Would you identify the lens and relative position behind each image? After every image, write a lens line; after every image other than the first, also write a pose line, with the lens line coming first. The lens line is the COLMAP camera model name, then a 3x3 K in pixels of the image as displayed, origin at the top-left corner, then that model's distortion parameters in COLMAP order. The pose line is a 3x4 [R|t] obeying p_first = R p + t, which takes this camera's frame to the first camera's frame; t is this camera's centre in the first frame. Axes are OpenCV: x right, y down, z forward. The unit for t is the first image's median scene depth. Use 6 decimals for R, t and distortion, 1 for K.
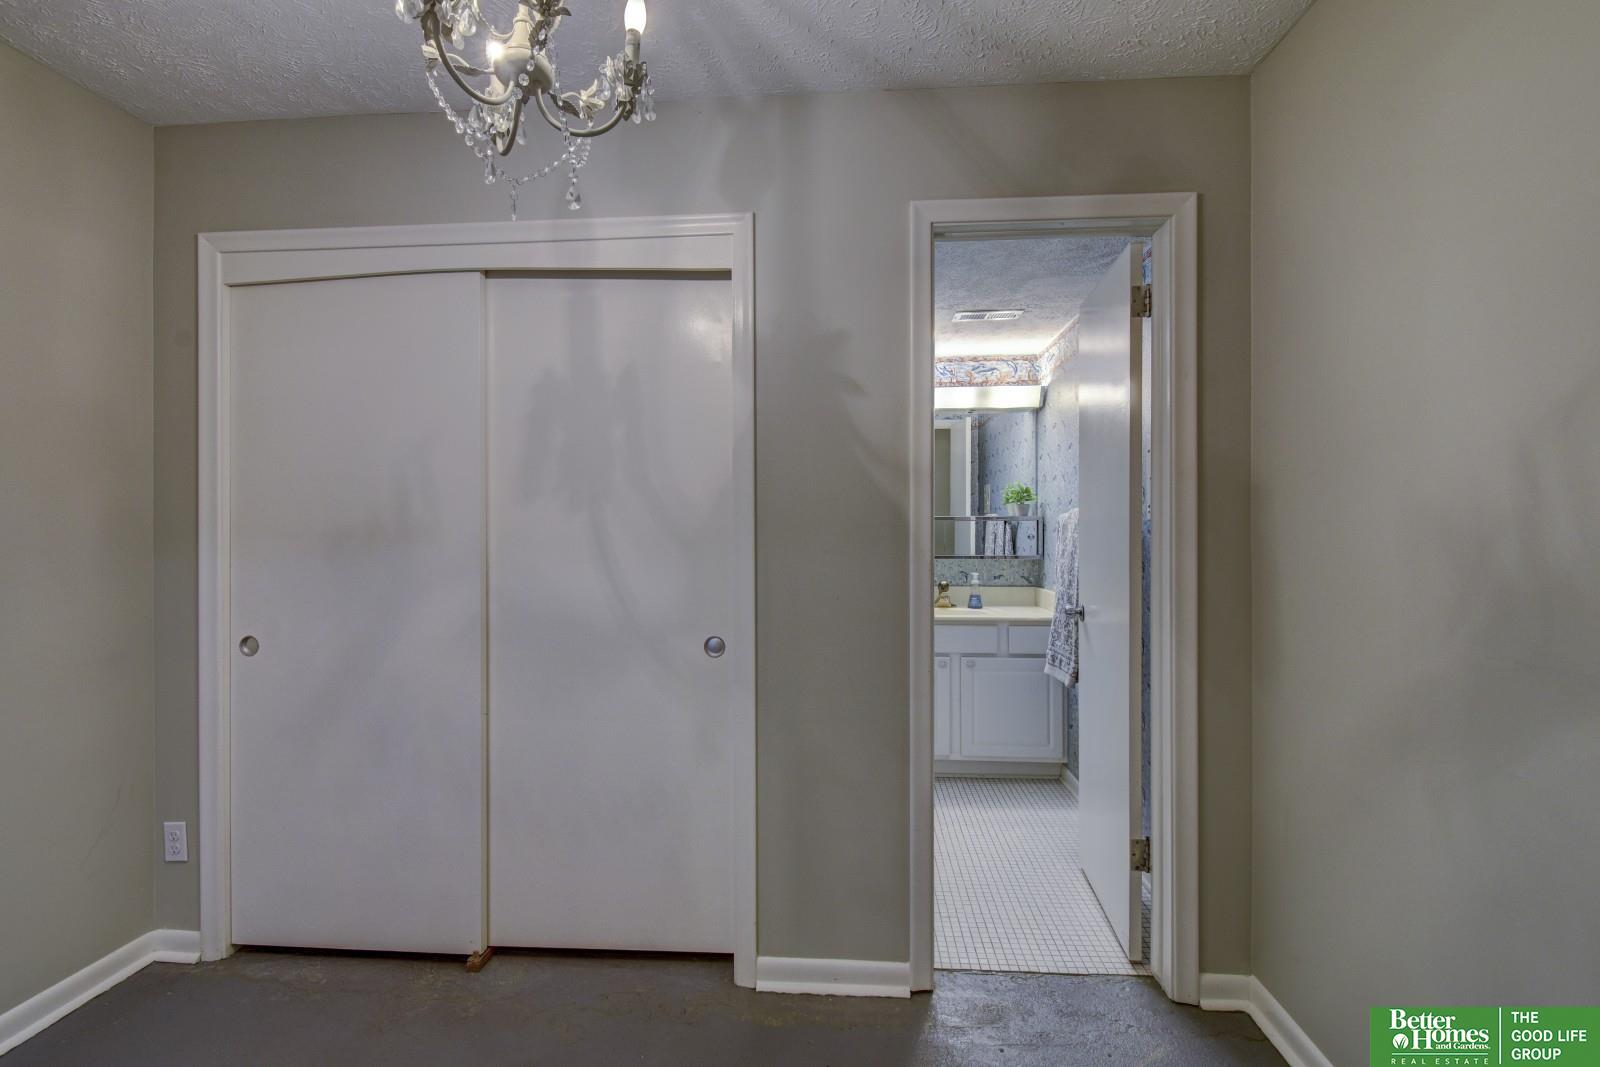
lens RADIAL K [[732.1, 0, 795.0], [0, 732.1, 529.0], [0, 0, 1]] dist [0.004196, -0.003968]
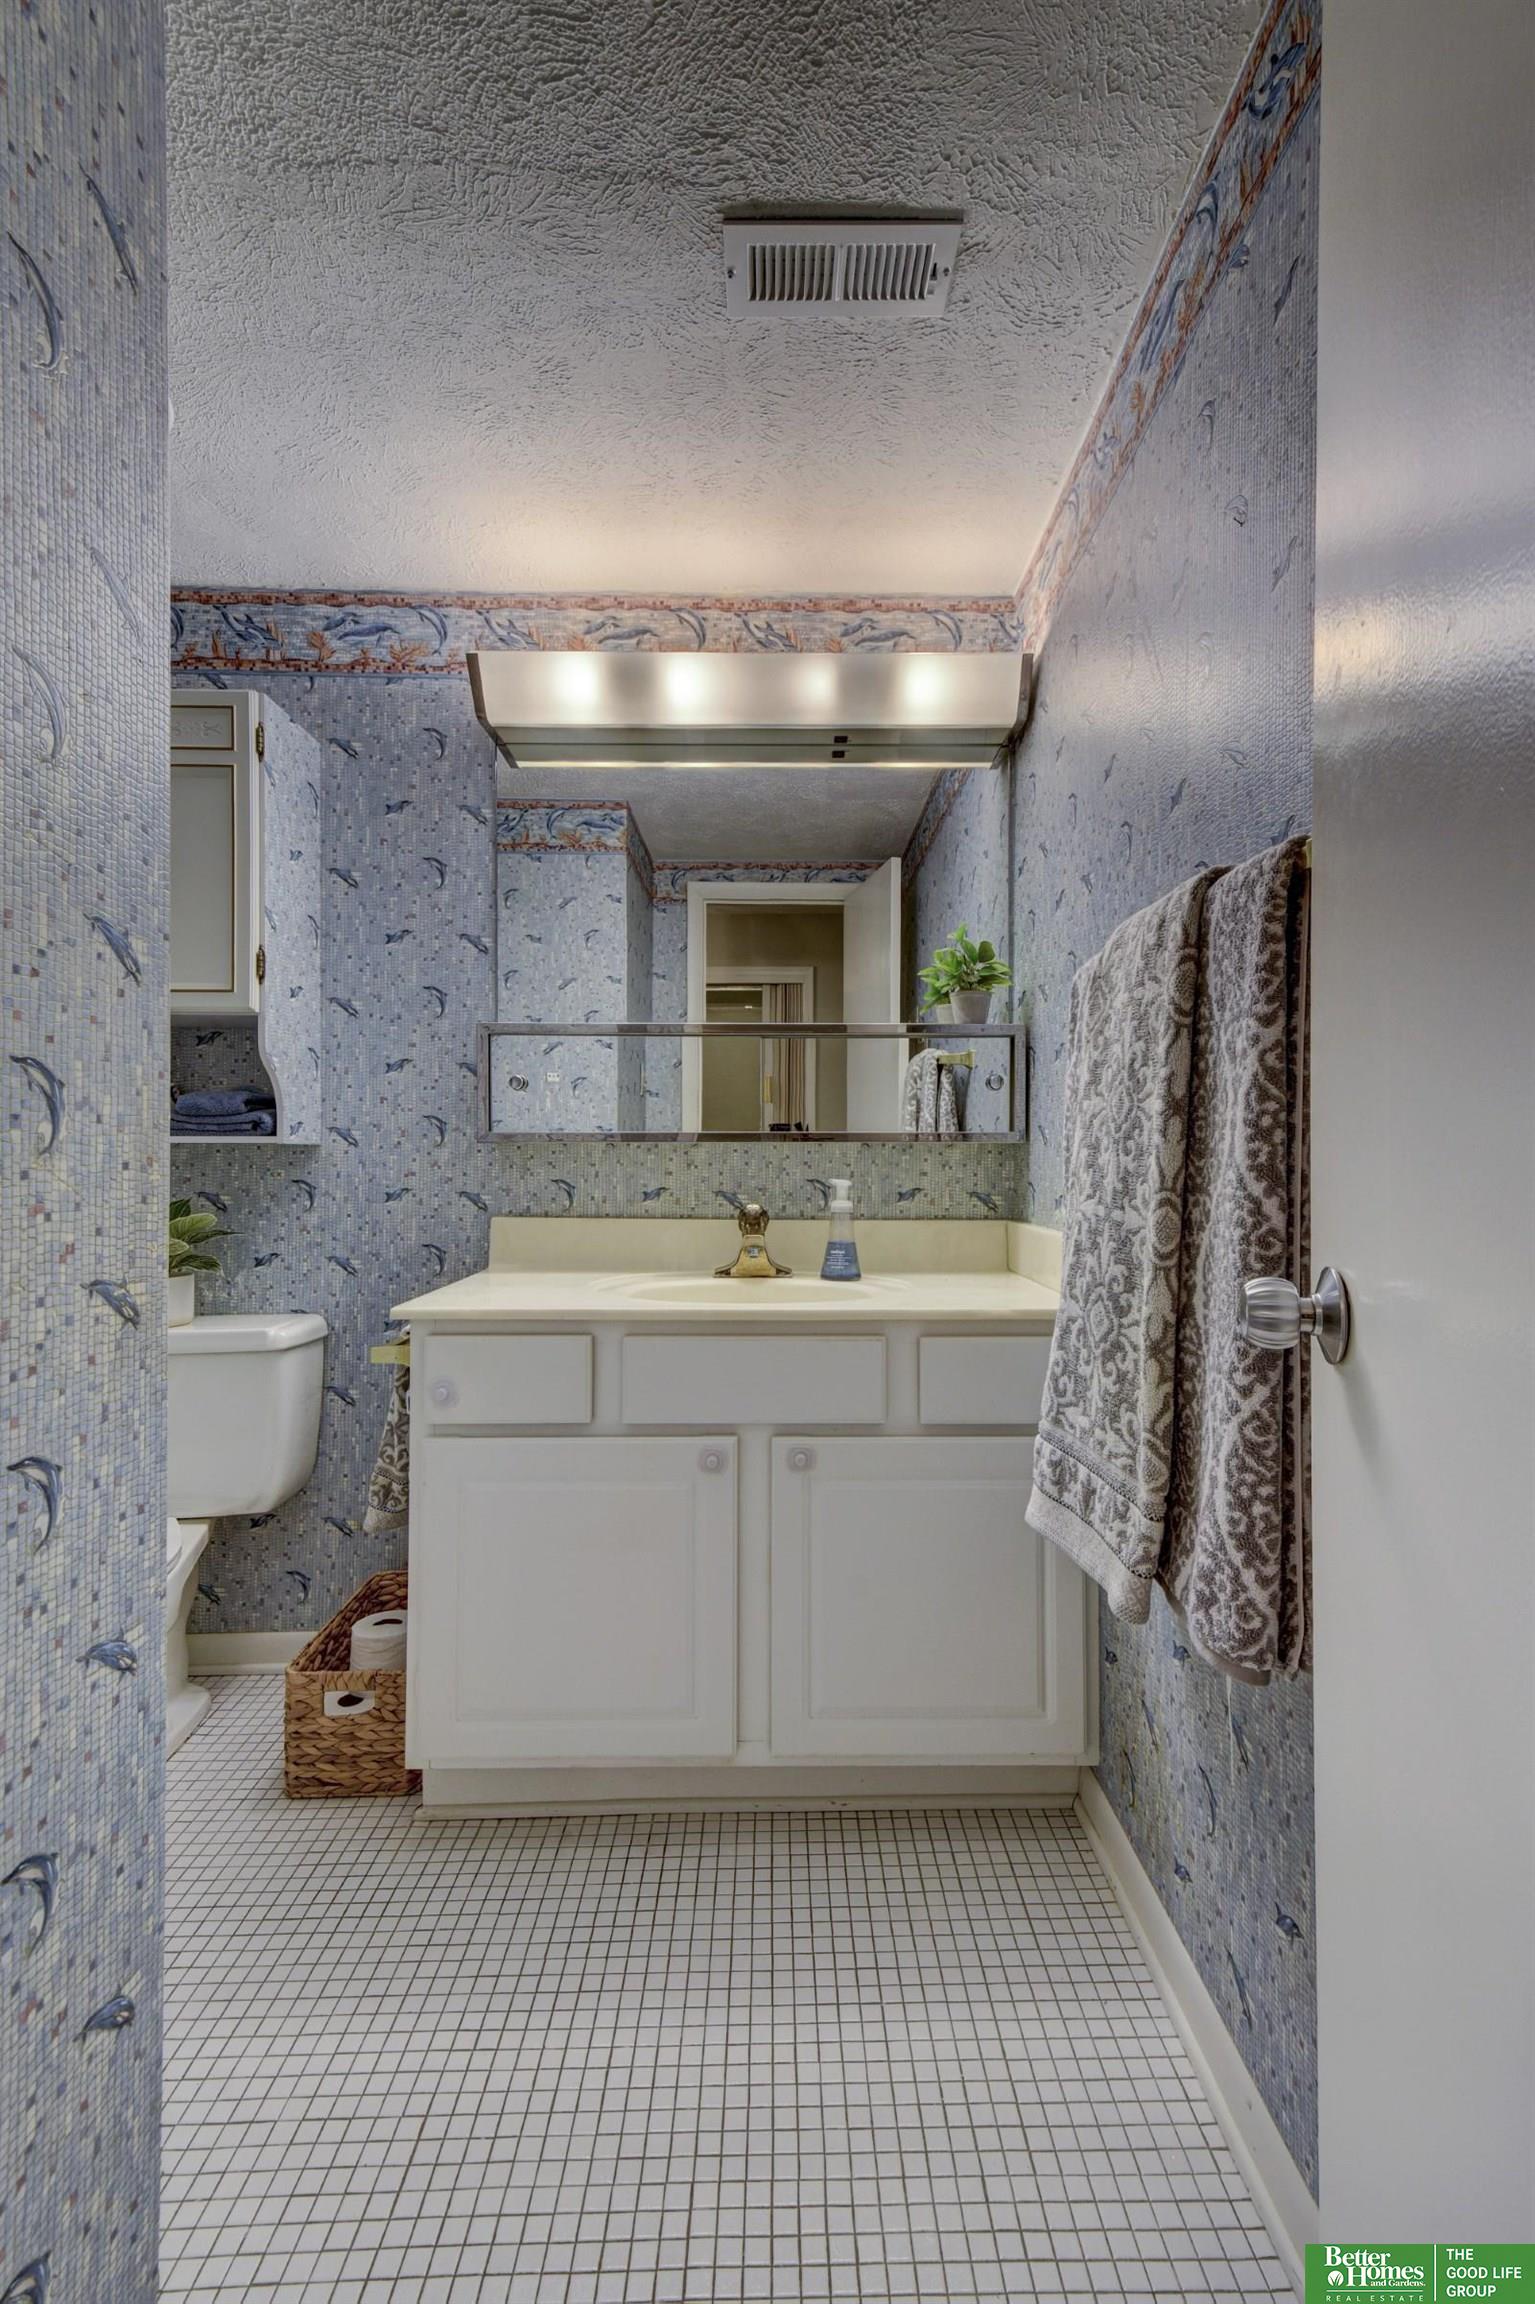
lens RADIAL K [[1054.2, 0, 776.2], [0, 1054.2, 1154.0], [0, 0, 1]] dist [0.004196, -0.003968]
pose [[0.996222, 0.003497, 0.086776, 0.170650], [-0.003041, 0.999981, -0.005380, 0.050097], [-0.086794, 0.005096, 0.996213, 0.493687]]
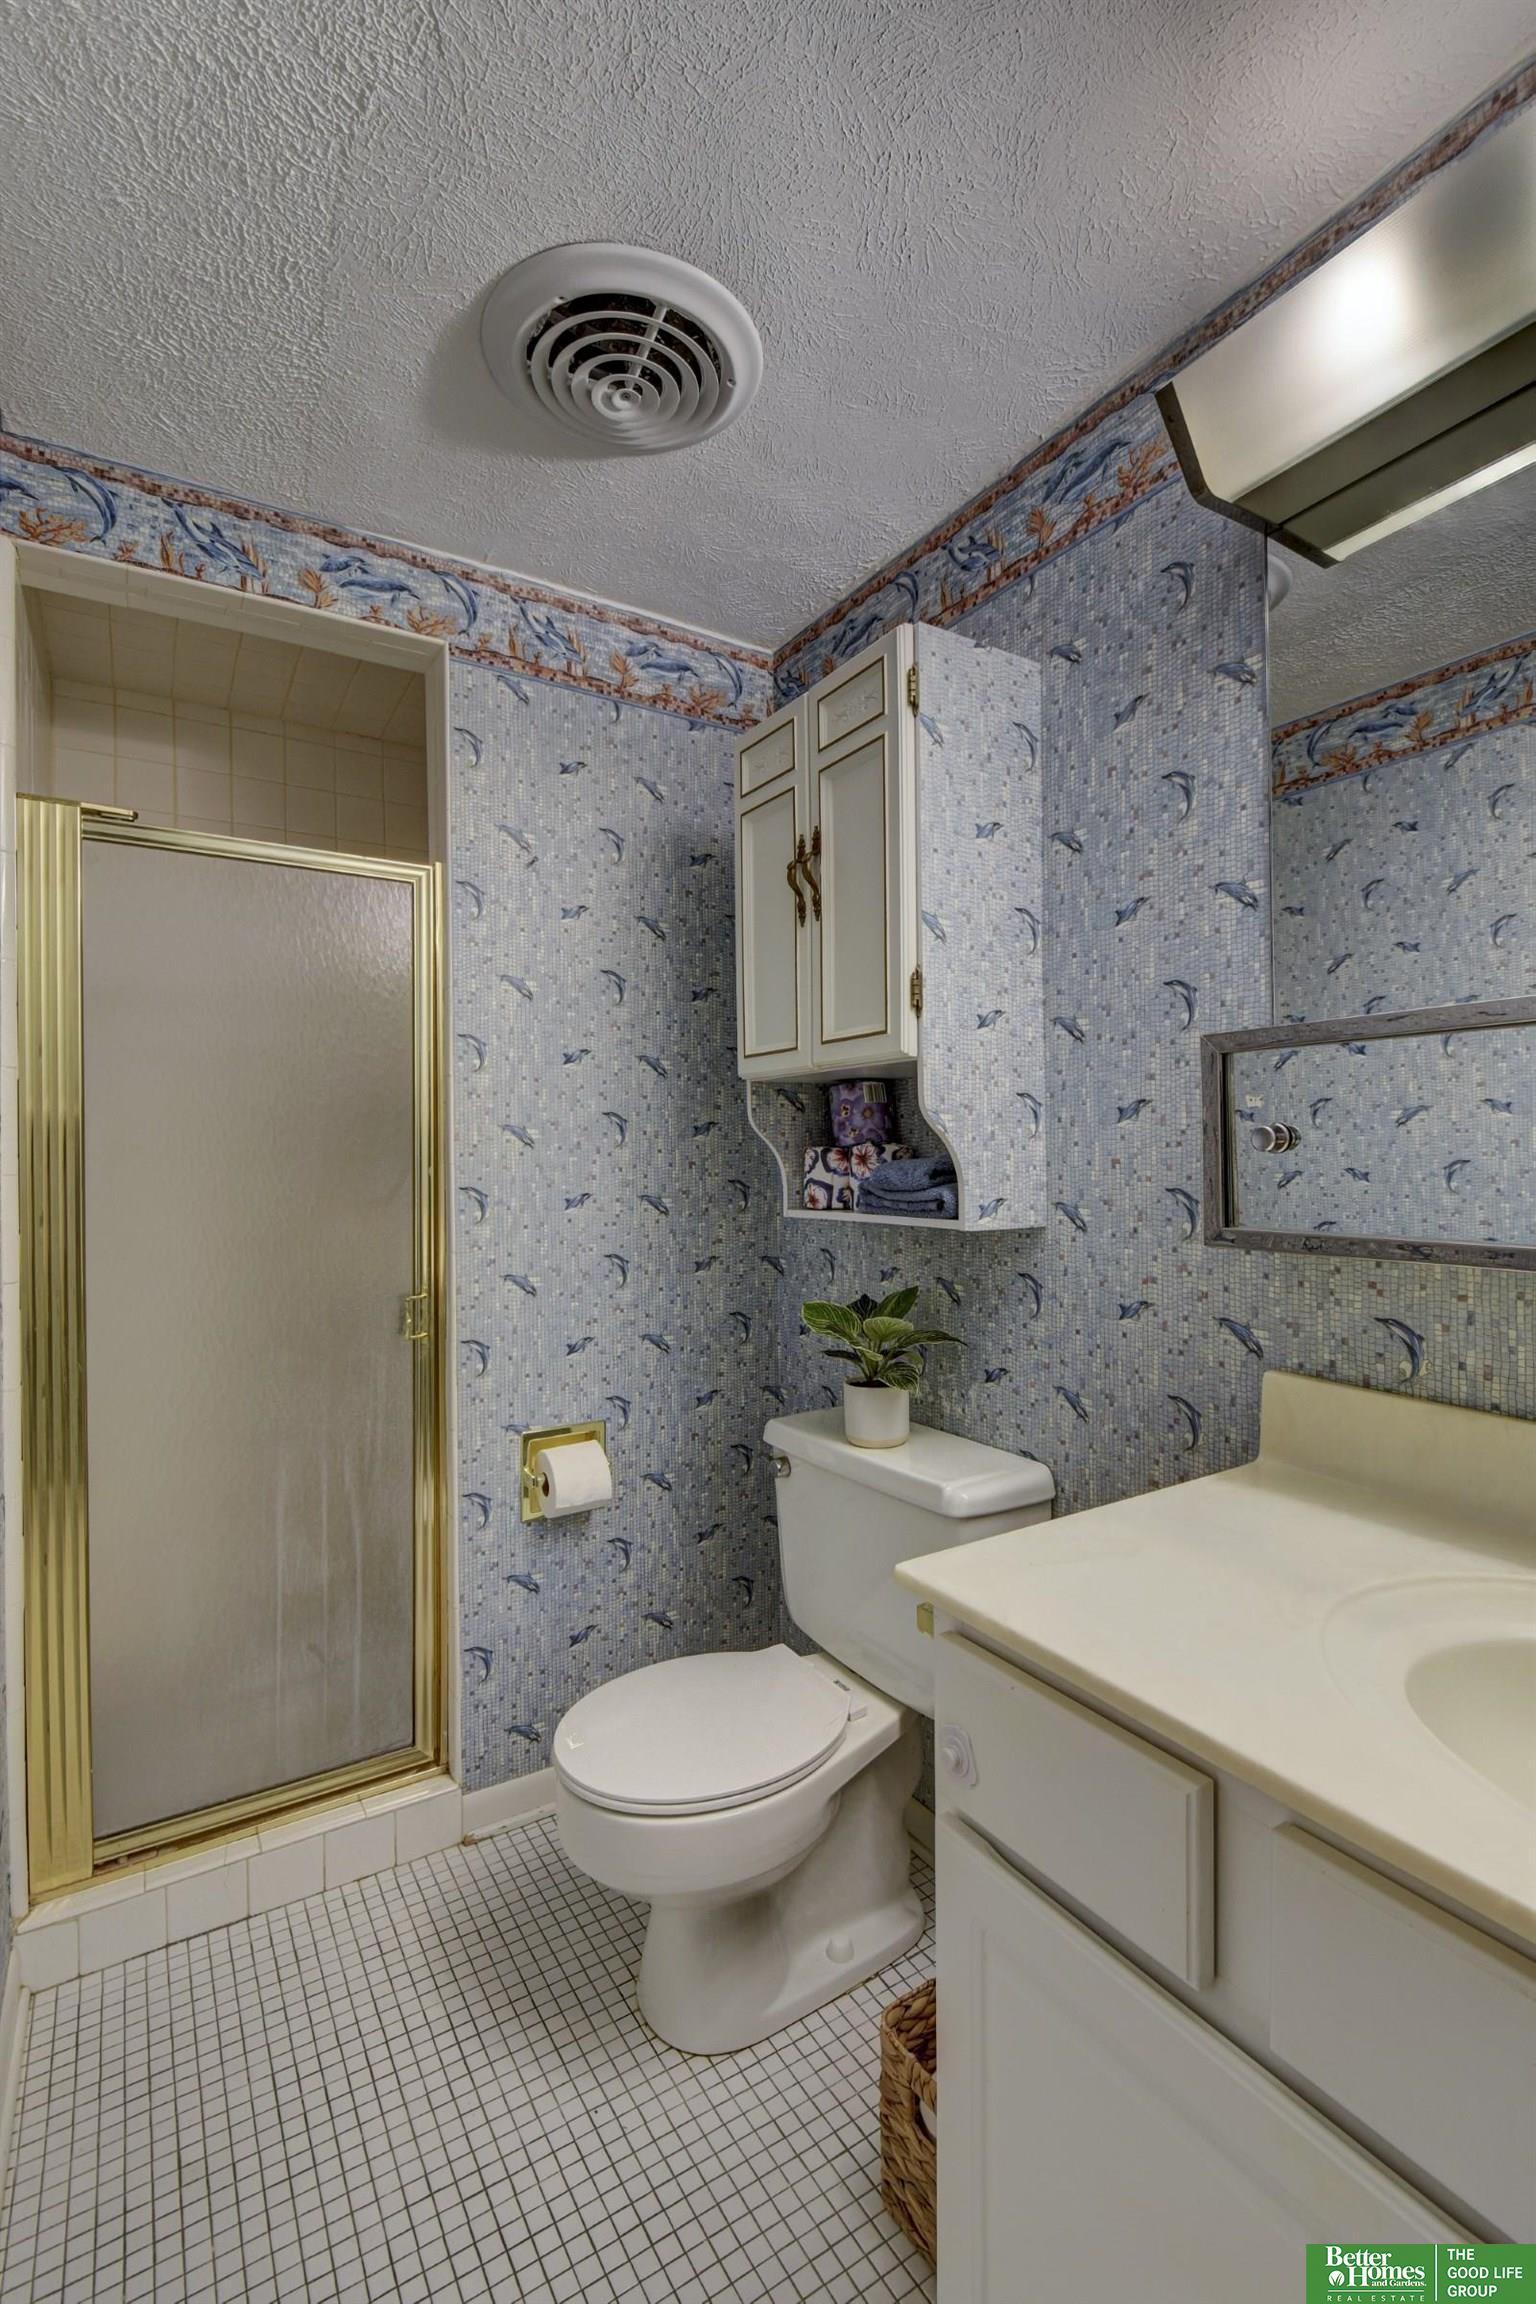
lens RADIAL K [[1054.2, 0, 708.0], [0, 1054.2, 1168.7], [0, 0, 1]] dist [0.004196, -0.003968]
pose [[0.599711, -0.005290, -0.800199, 0.223034], [0.008578, 0.999963, -0.000181, 0.018577], [0.800171, -0.006756, 0.599734, 0.742563]]
